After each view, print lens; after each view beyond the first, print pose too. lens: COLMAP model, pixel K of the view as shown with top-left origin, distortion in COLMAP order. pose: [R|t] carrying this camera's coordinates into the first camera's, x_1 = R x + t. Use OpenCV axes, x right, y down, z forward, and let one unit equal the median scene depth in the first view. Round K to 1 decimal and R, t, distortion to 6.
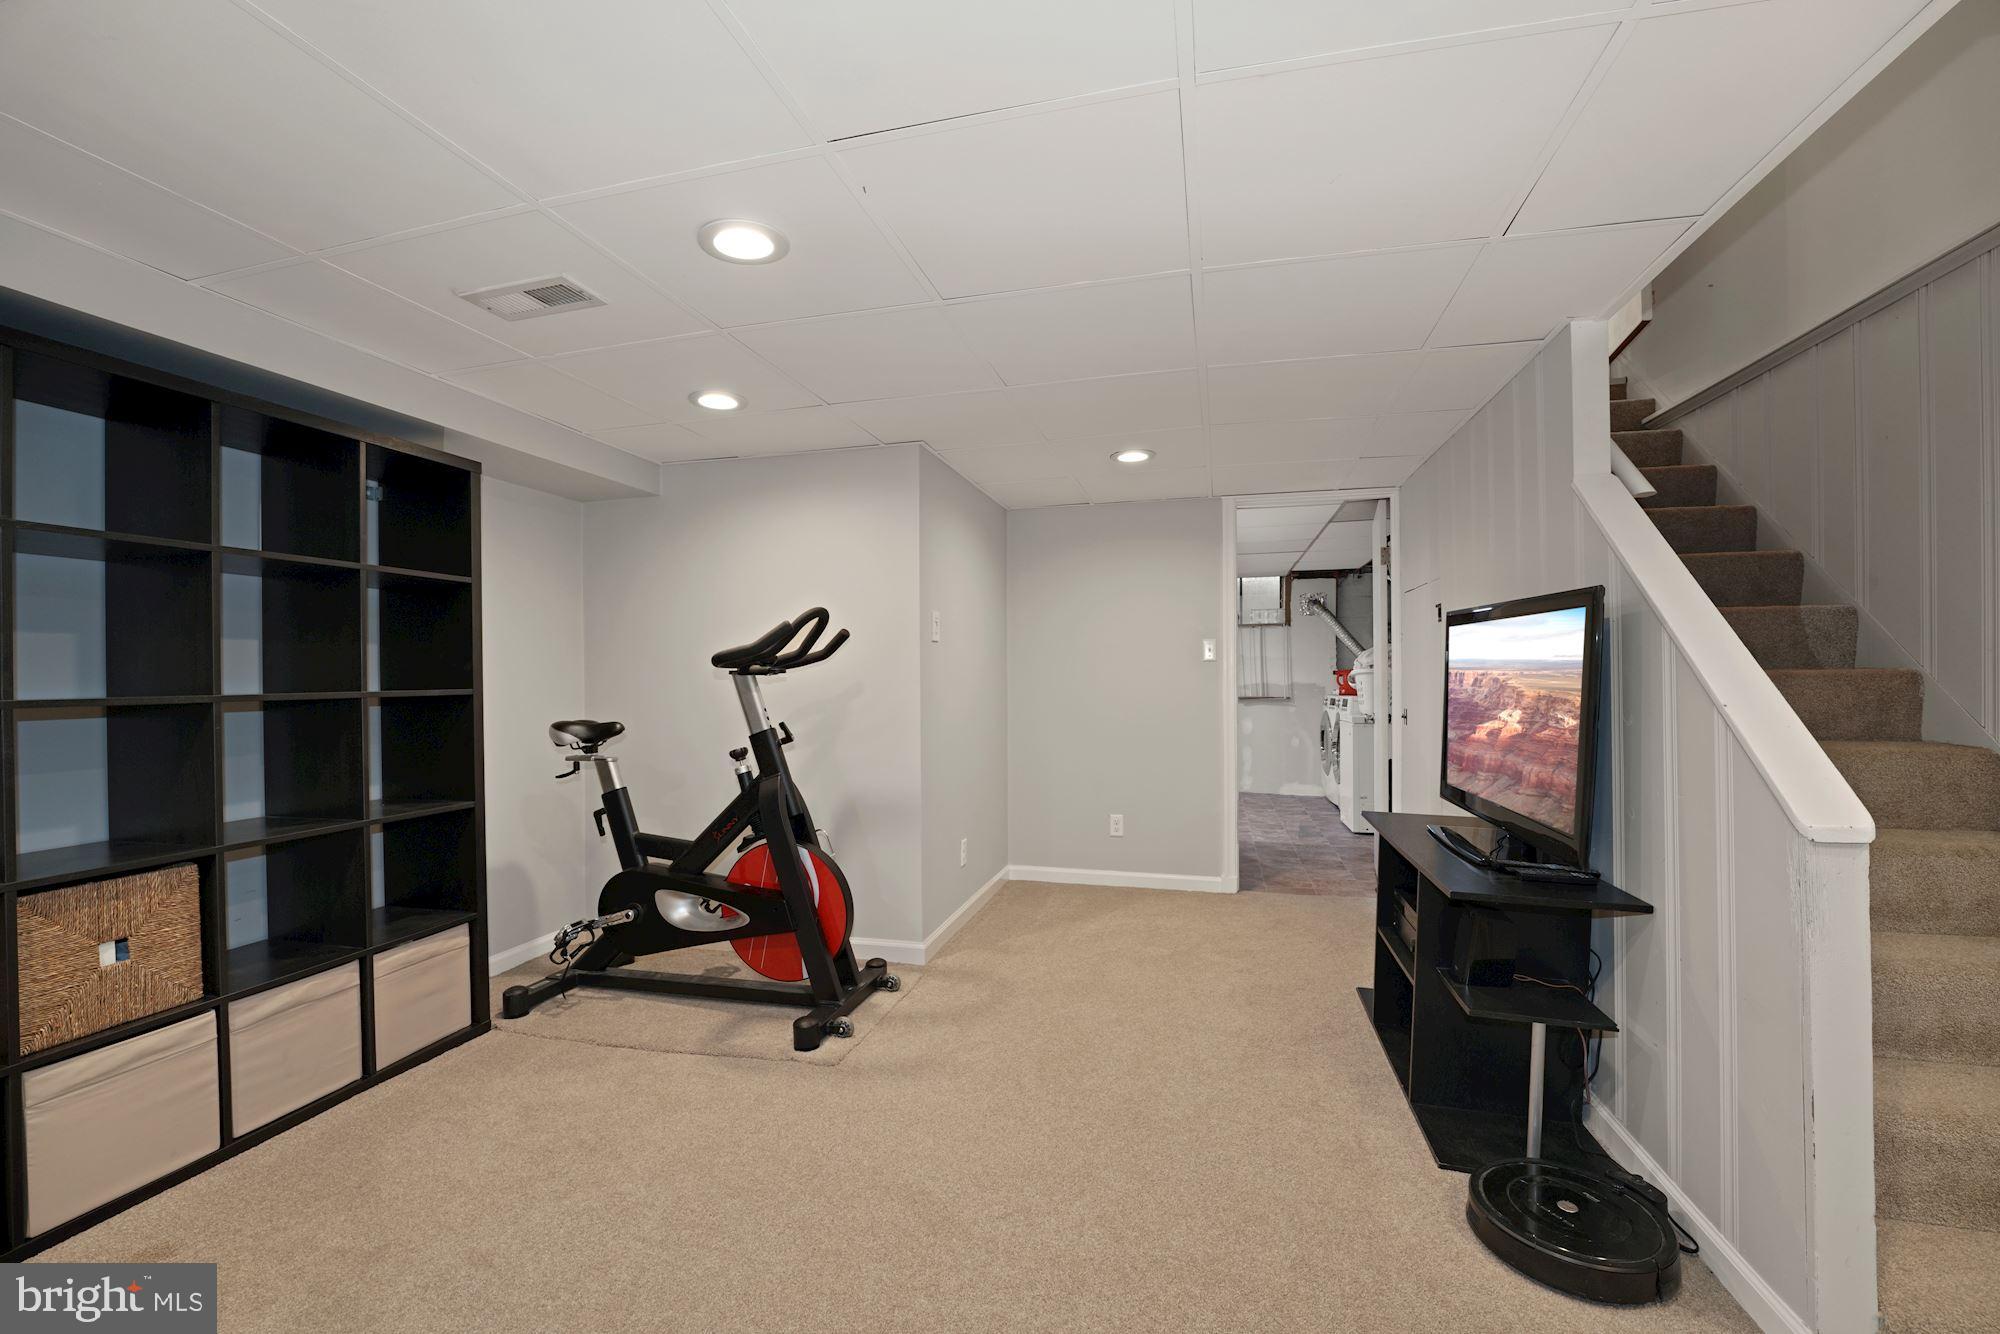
lens RADIAL K [[803.8, 0, 995.7], [0, 803.8, 673.4], [0, 0, 1]] dist [-0.009543, 0.001150]
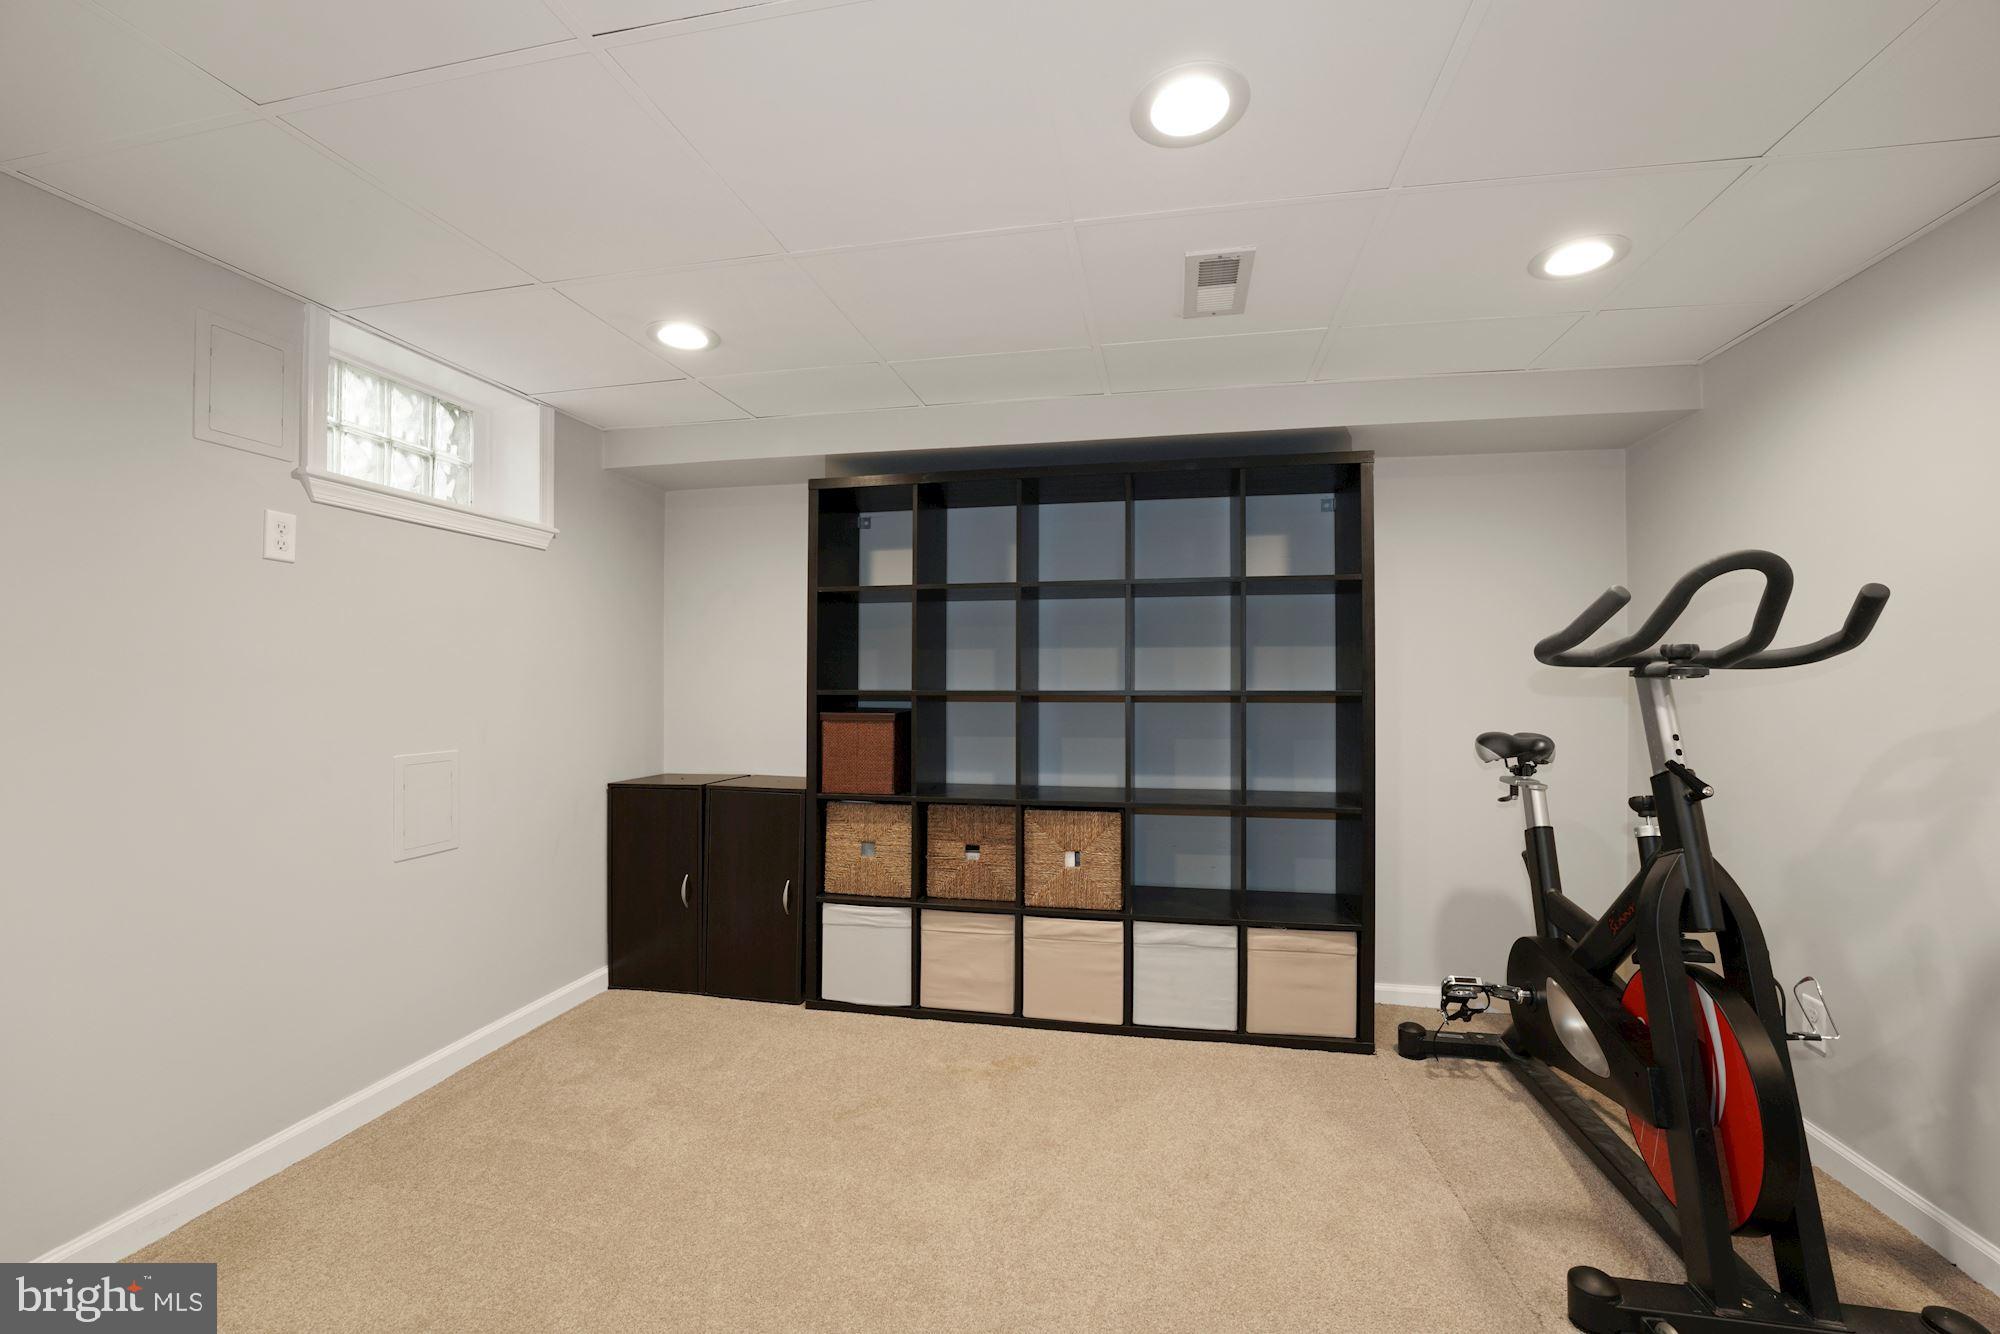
lens RADIAL K [[803.8, 0, 992.9], [0, 803.8, 677.2], [0, 0, 1]] dist [-0.009543, 0.001150]
pose [[0.094450, 0.002323, -0.995527, 0.262492], [-0.000436, 0.999997, 0.002293, 0.000857], [0.995530, 0.000218, 0.094451, 0.469316]]
